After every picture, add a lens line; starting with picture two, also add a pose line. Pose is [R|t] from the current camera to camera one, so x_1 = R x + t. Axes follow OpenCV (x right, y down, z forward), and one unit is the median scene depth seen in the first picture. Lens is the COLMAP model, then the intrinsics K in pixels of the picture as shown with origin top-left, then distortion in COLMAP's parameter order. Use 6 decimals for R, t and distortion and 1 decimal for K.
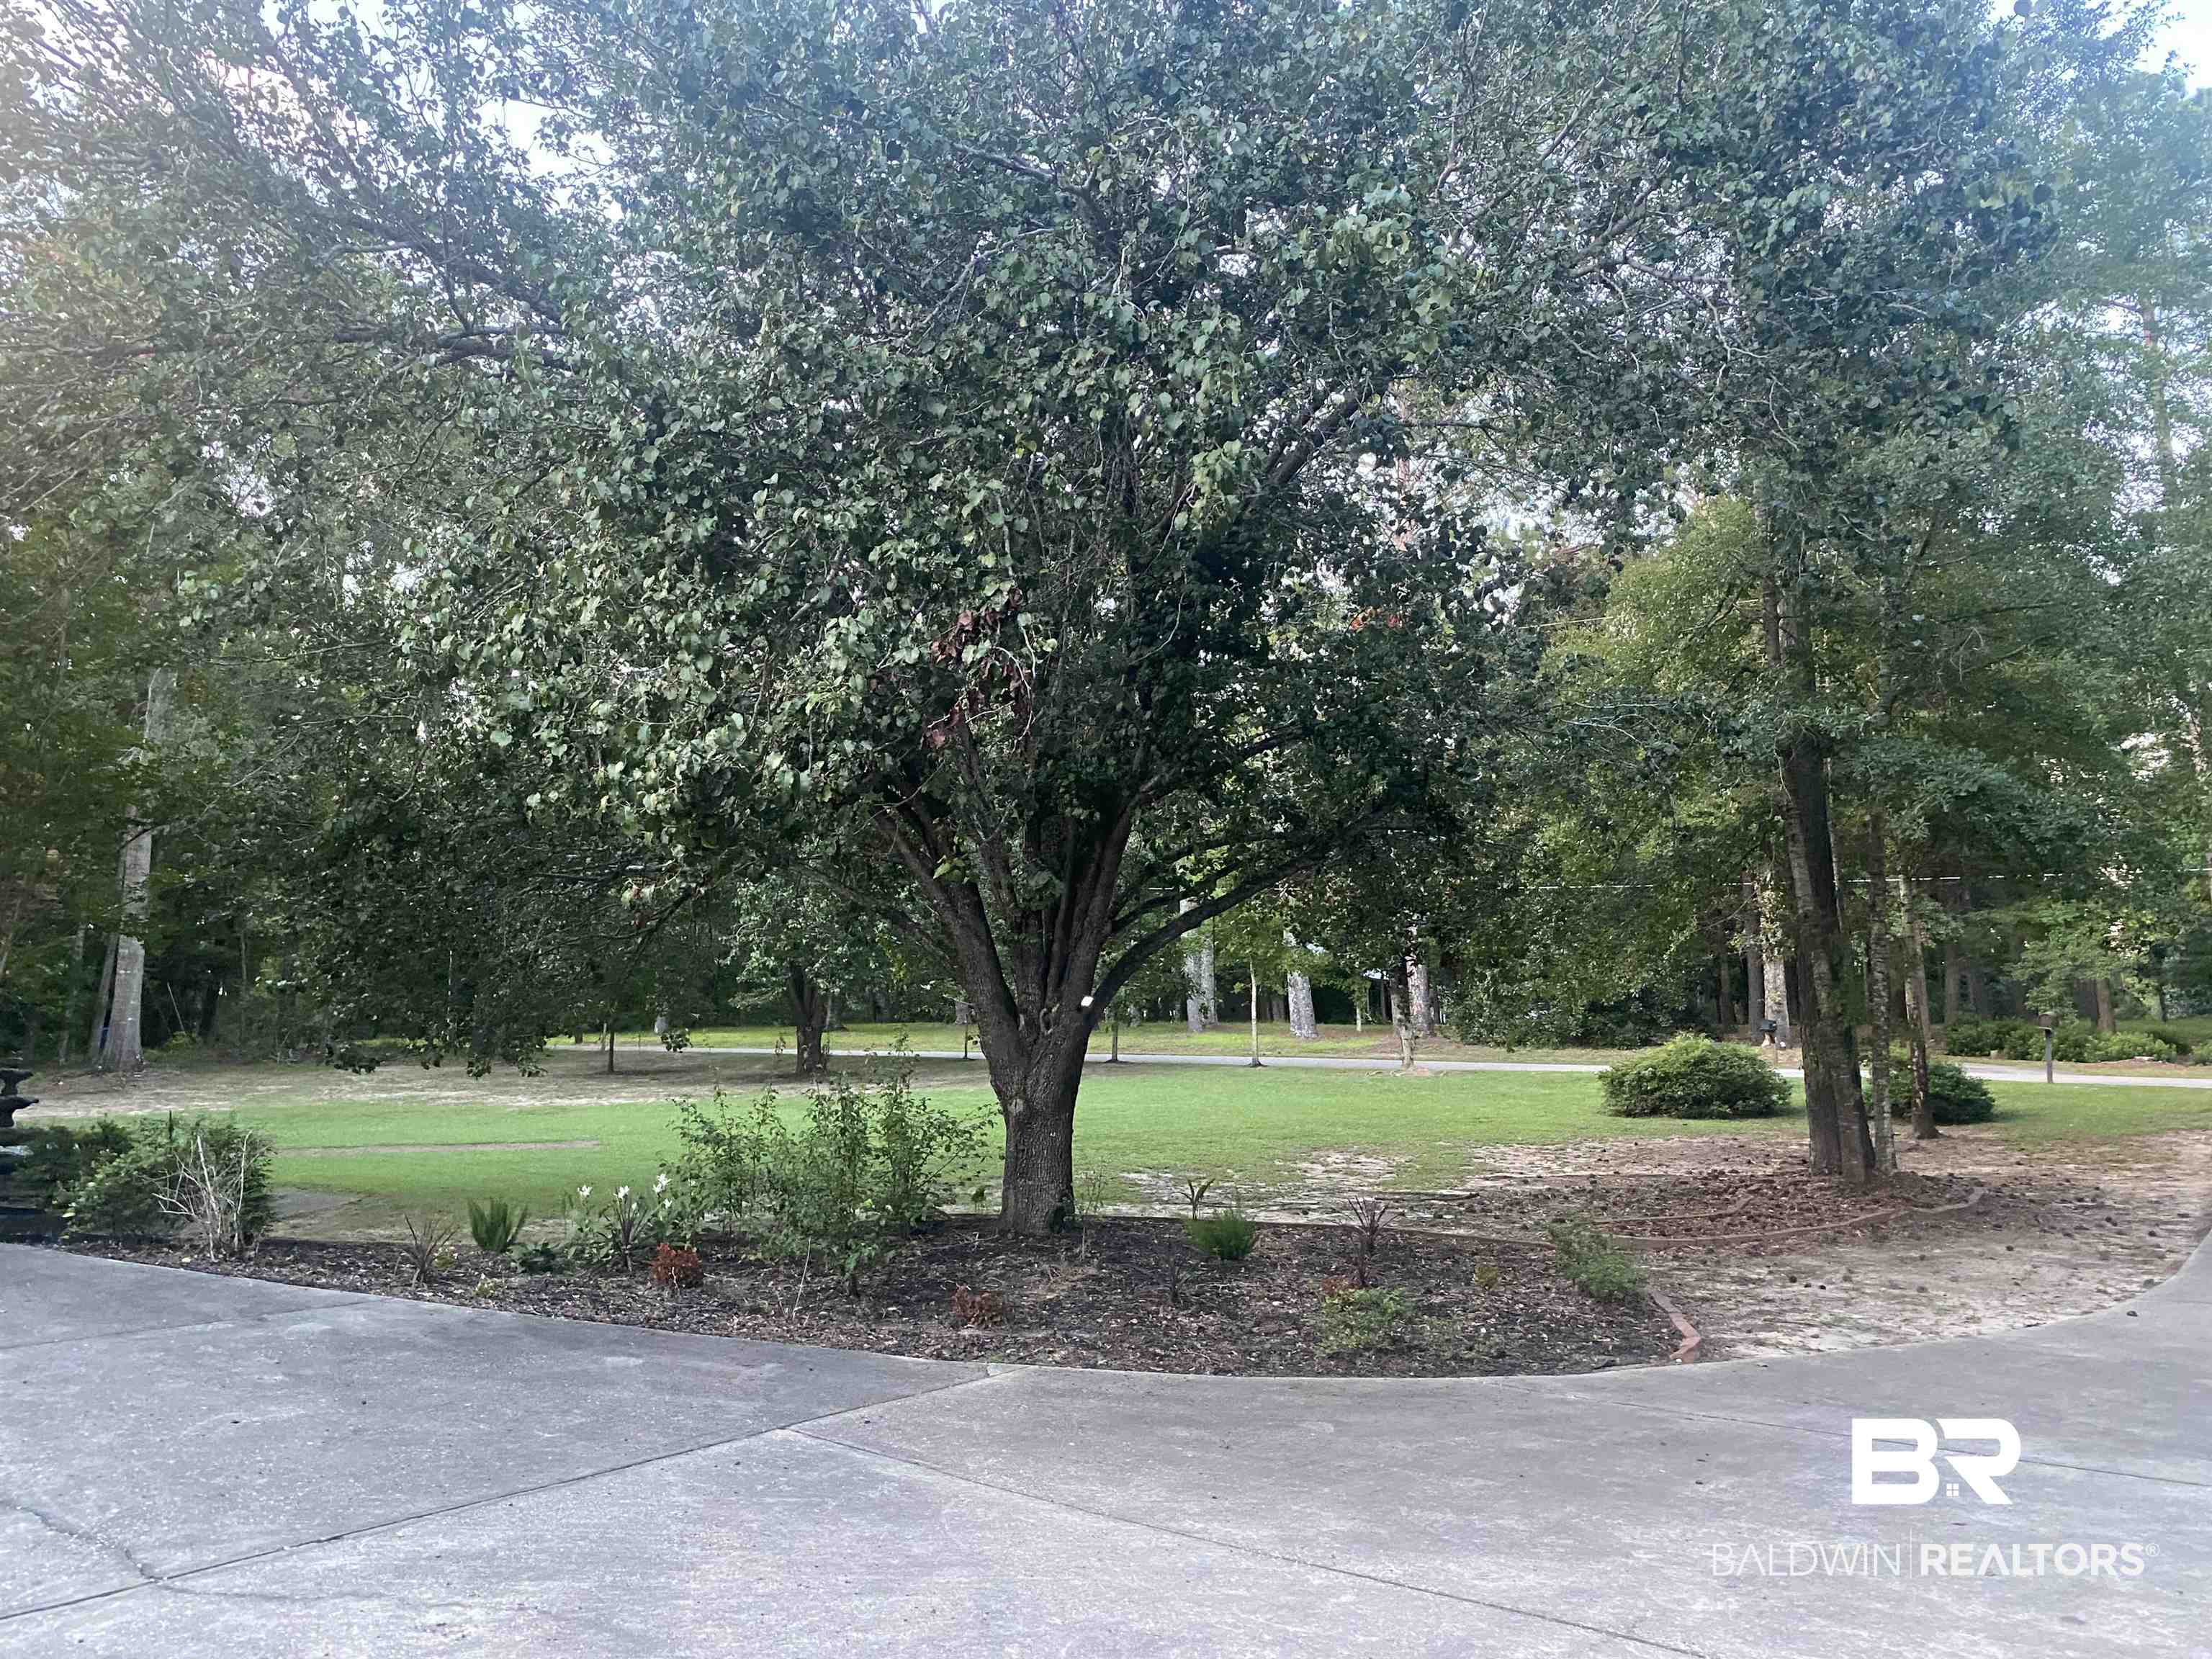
lens RADIAL K [[1652.3, 0, 1106.0], [0, 1652.3, 829.5], [0, 0, 1]] dist [0.005528, 0.003421]
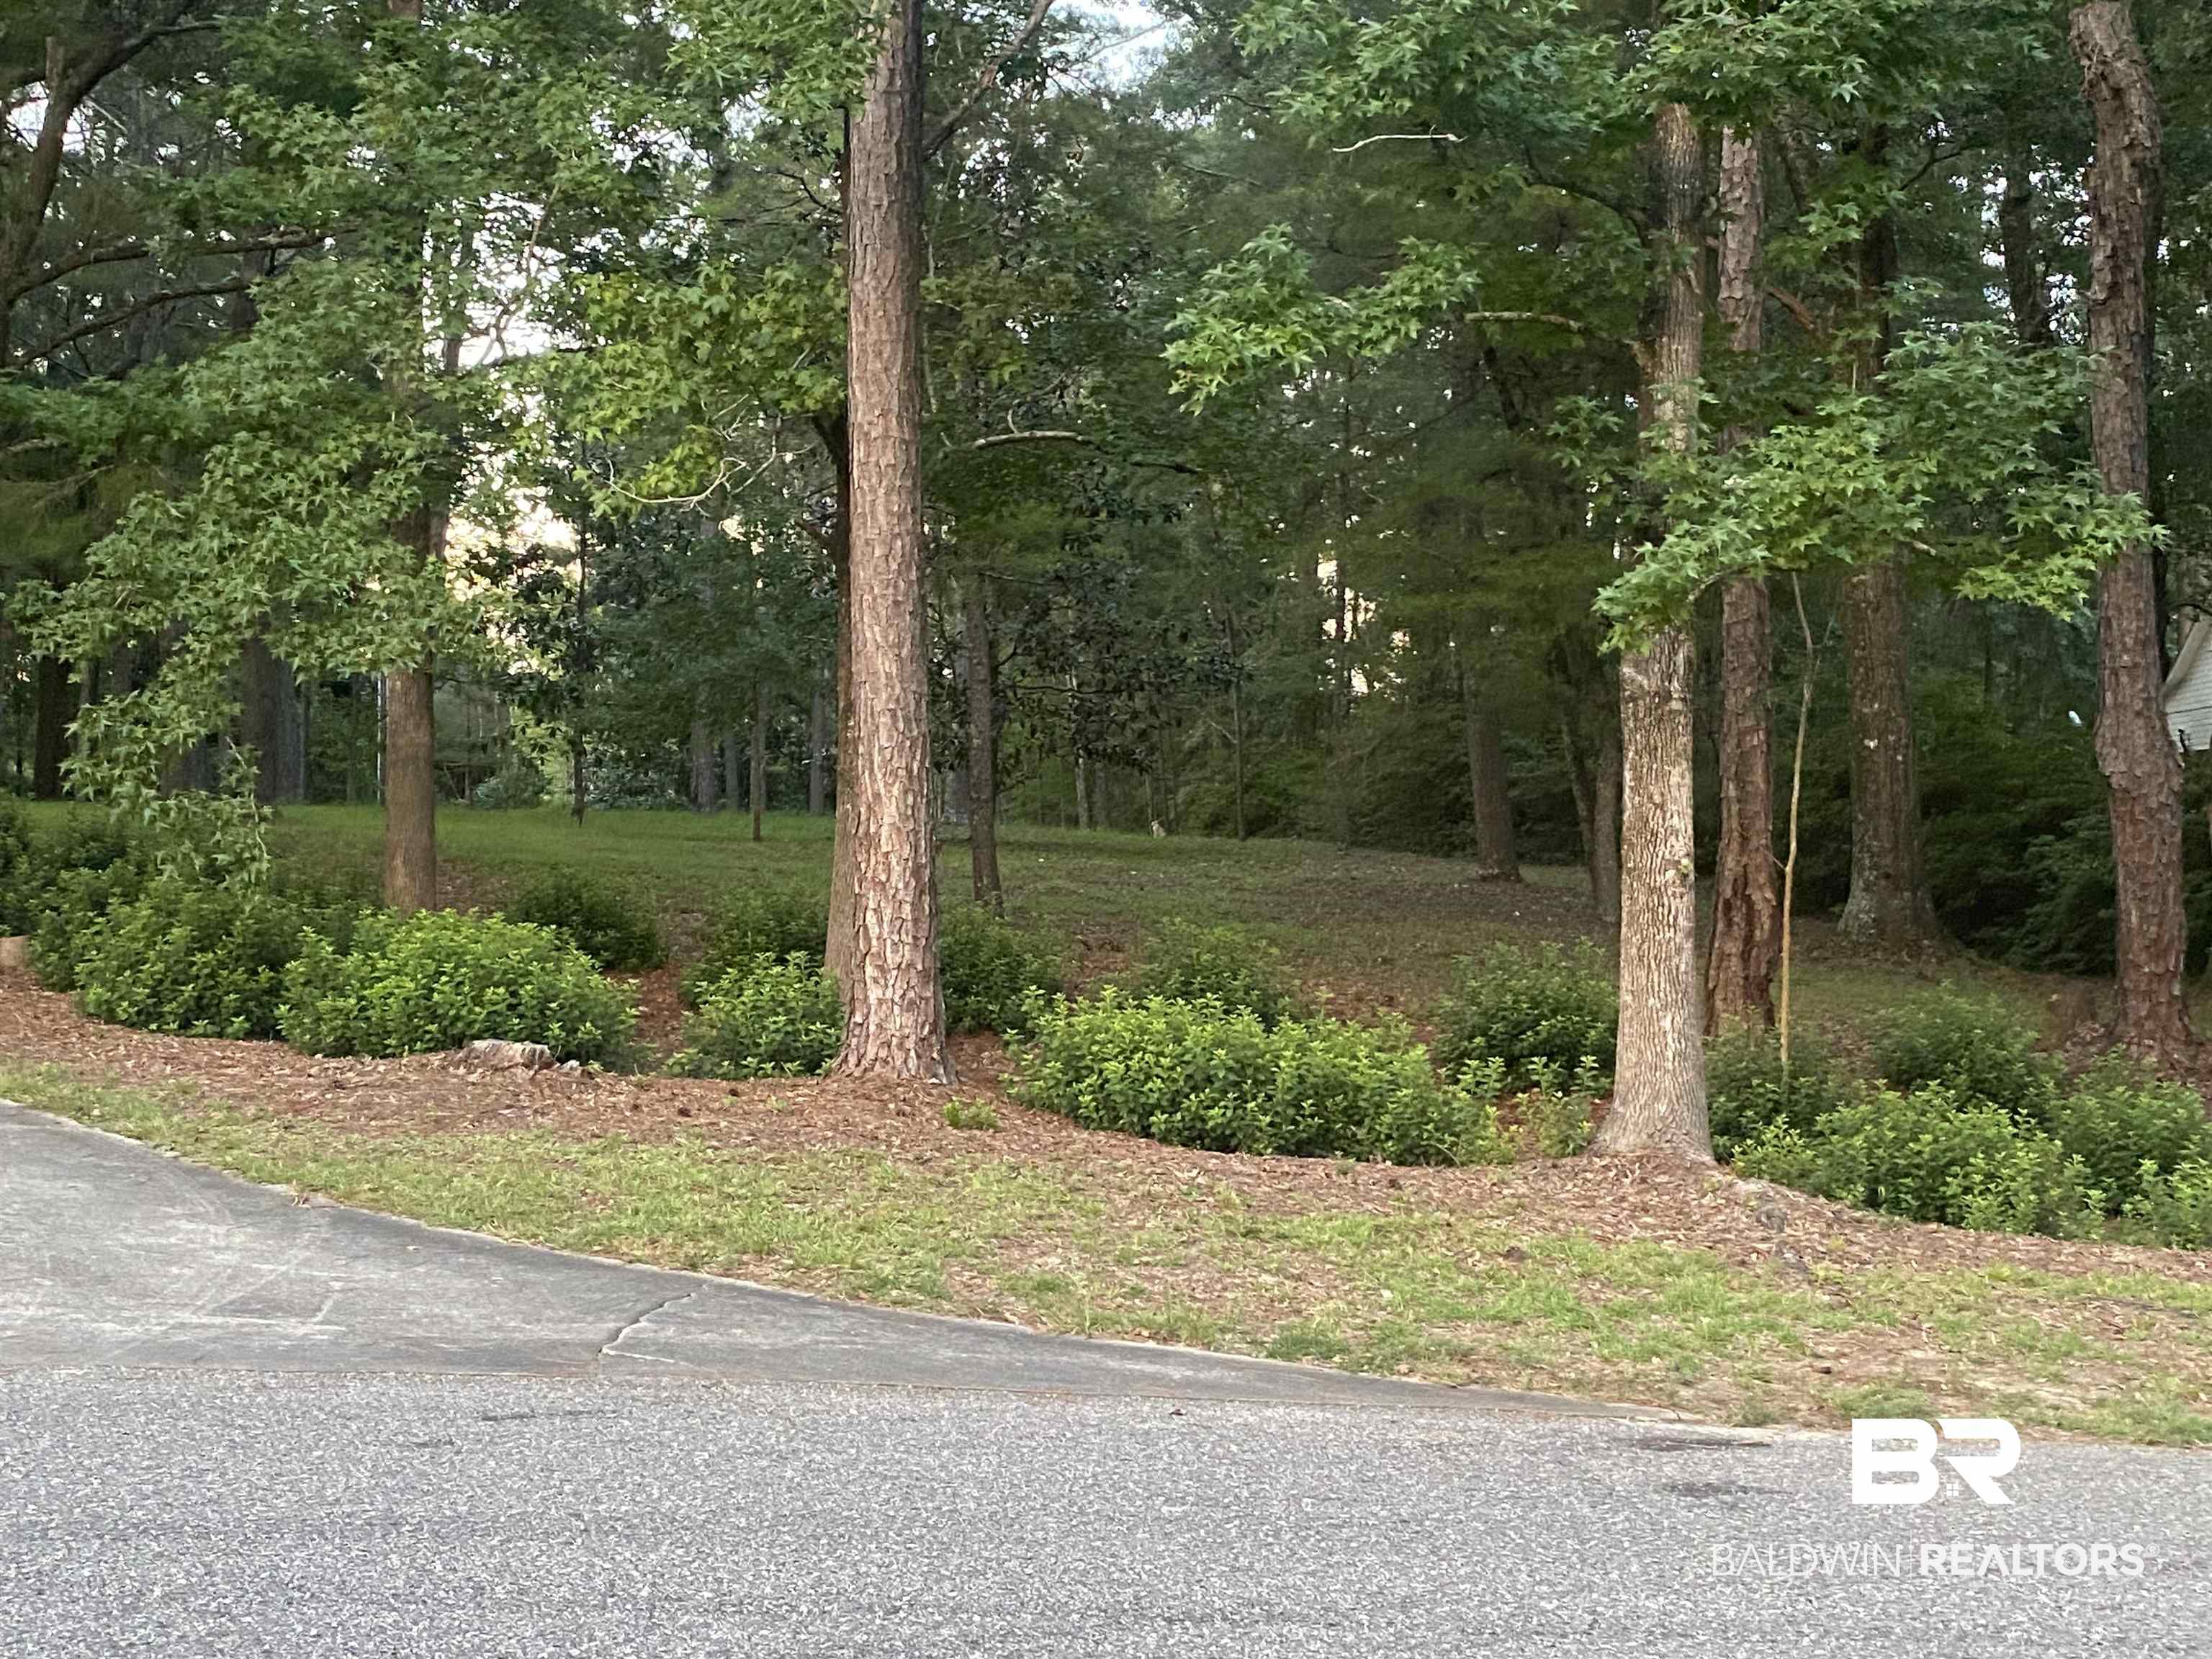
lens RADIAL K [[2781.1, 0, 1106.0], [0, 2781.1, 829.5], [0, 0, 1]] dist [-0.006176, -0.008036]
pose [[0.726528, 0.022771, 0.686759, 0.404579], [-0.115376, 0.989304, 0.089255, 0.064996], [-0.677381, -0.144082, 0.721384, 0.644738]]
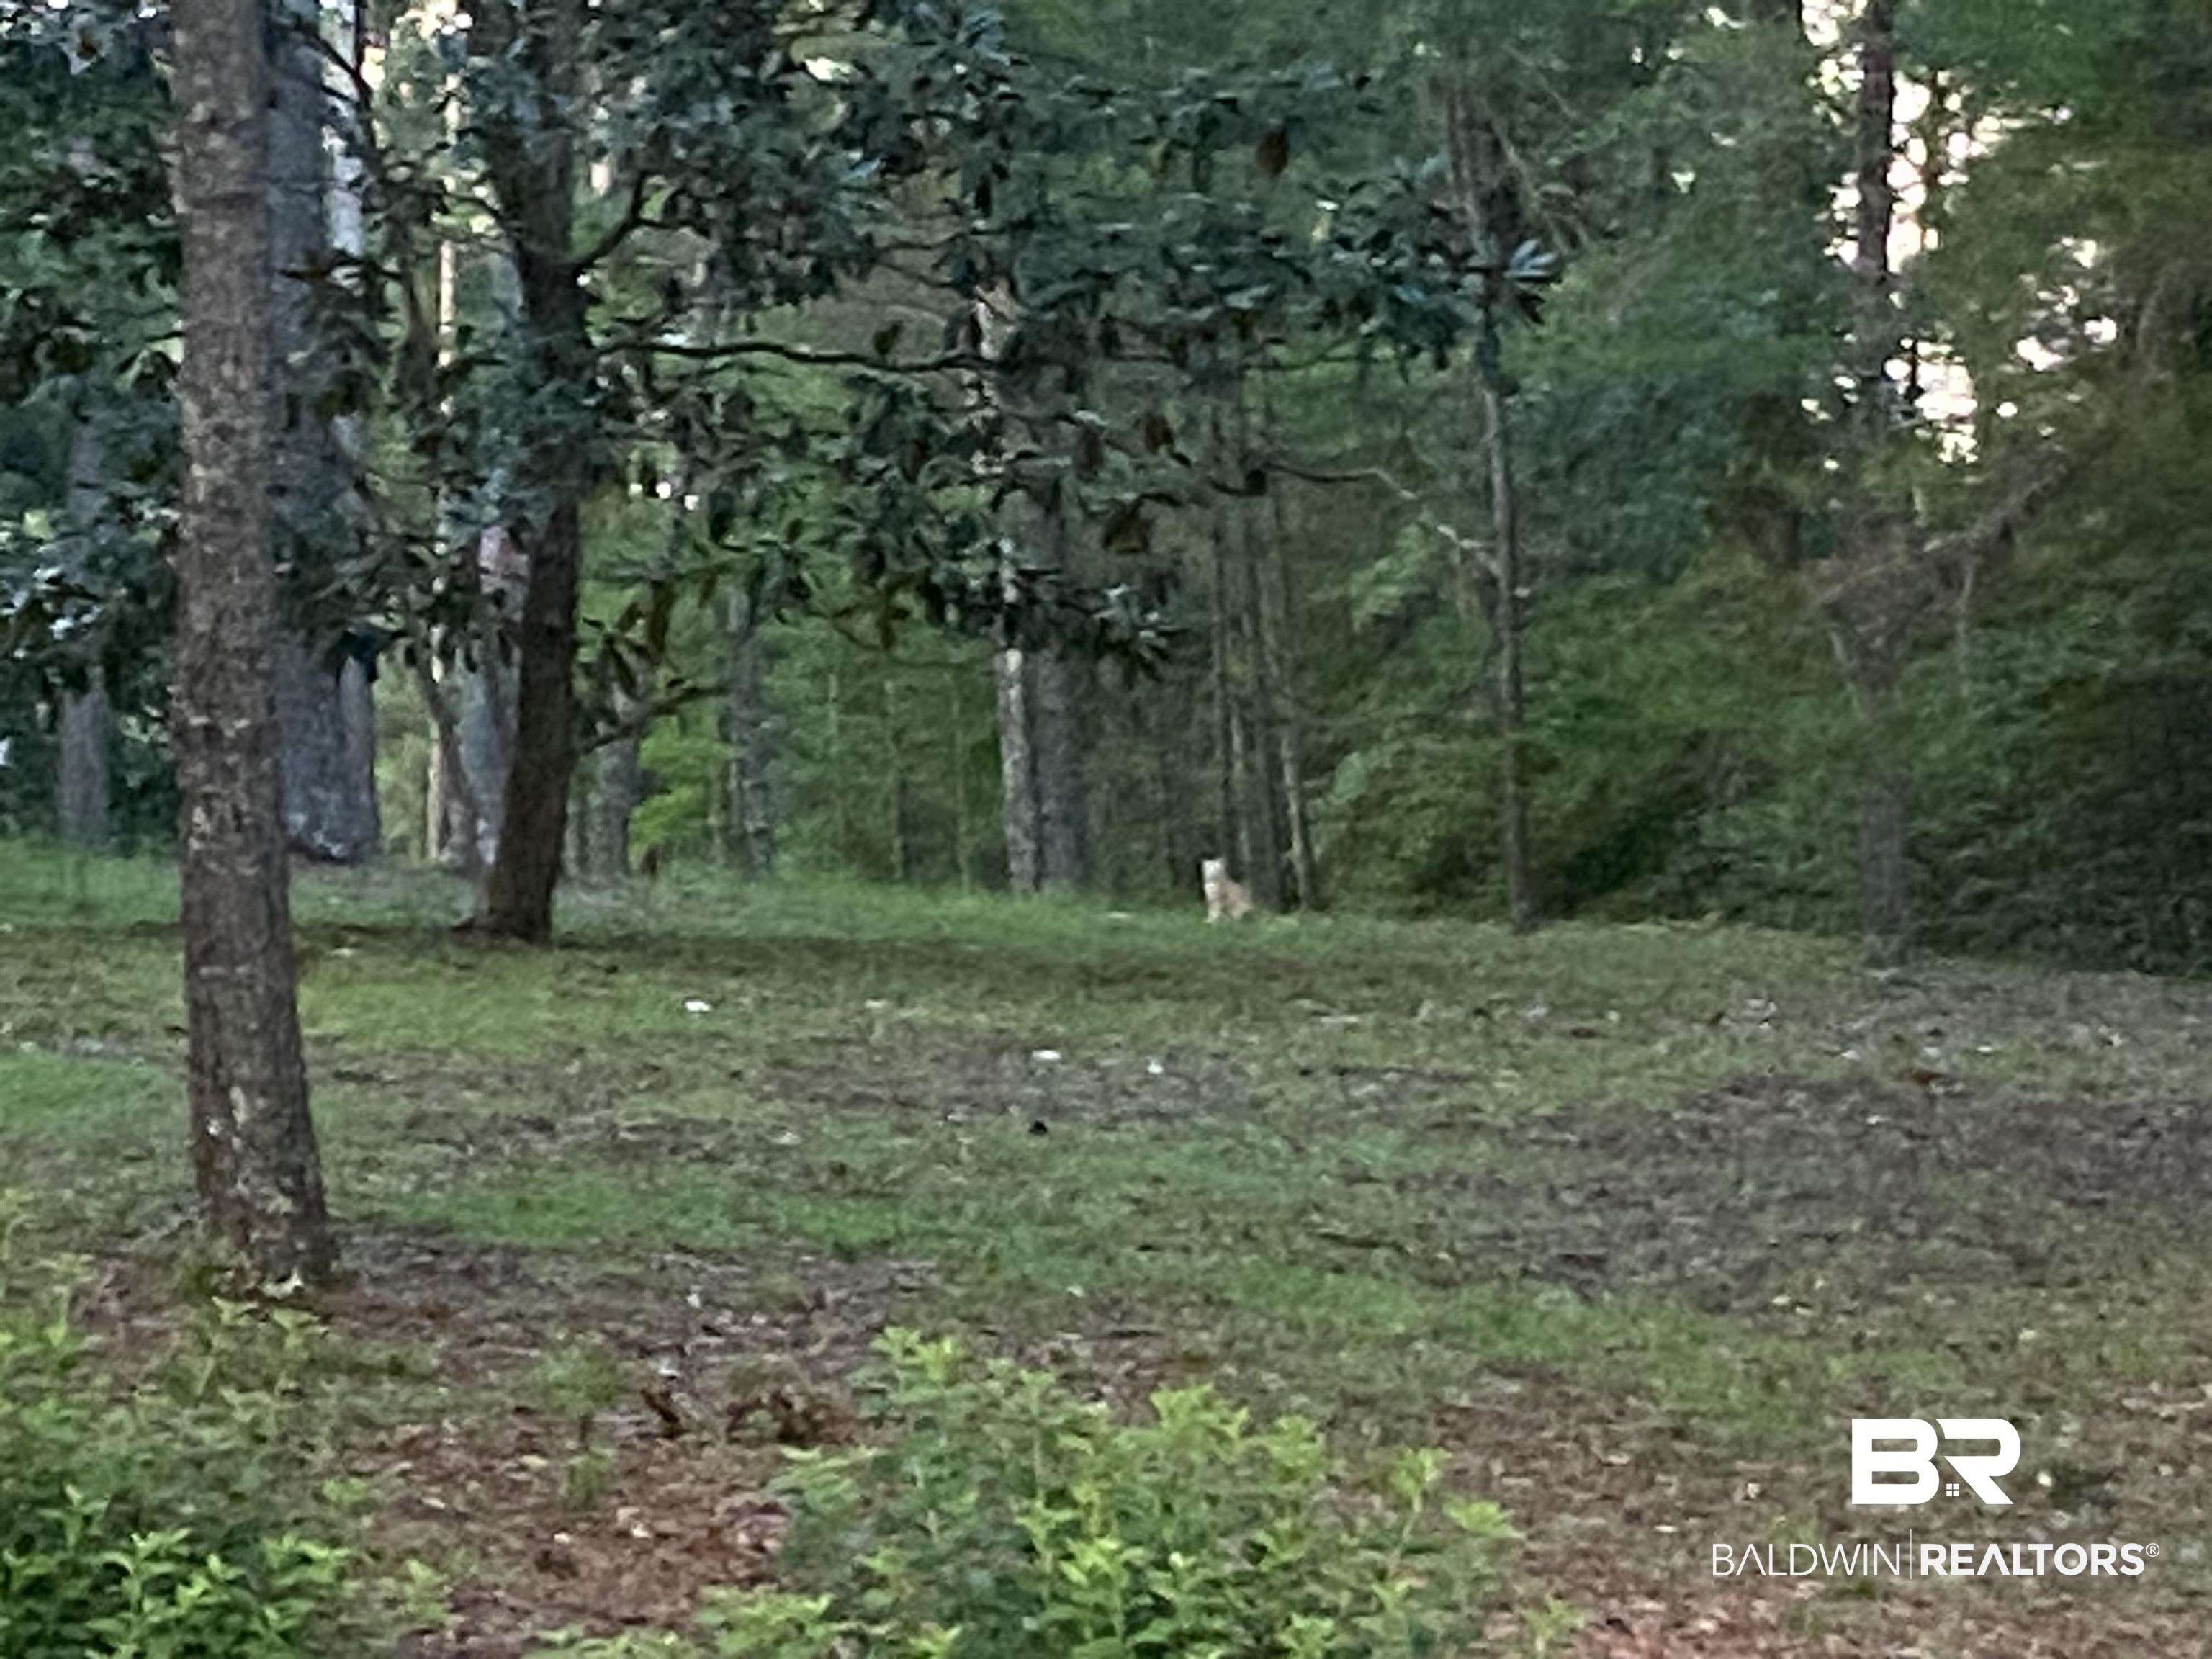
lens RADIAL K [[8627.3, 0, 1106.0], [0, 8627.3, 829.5], [0, 0, 1]] dist [-0.576878, -2.086601]
pose [[0.731842, 0.026598, 0.680955, 0.594638], [-0.112115, 0.990322, 0.081812, 0.086421], [-0.672188, -0.136219, 0.727741, 0.810089]]
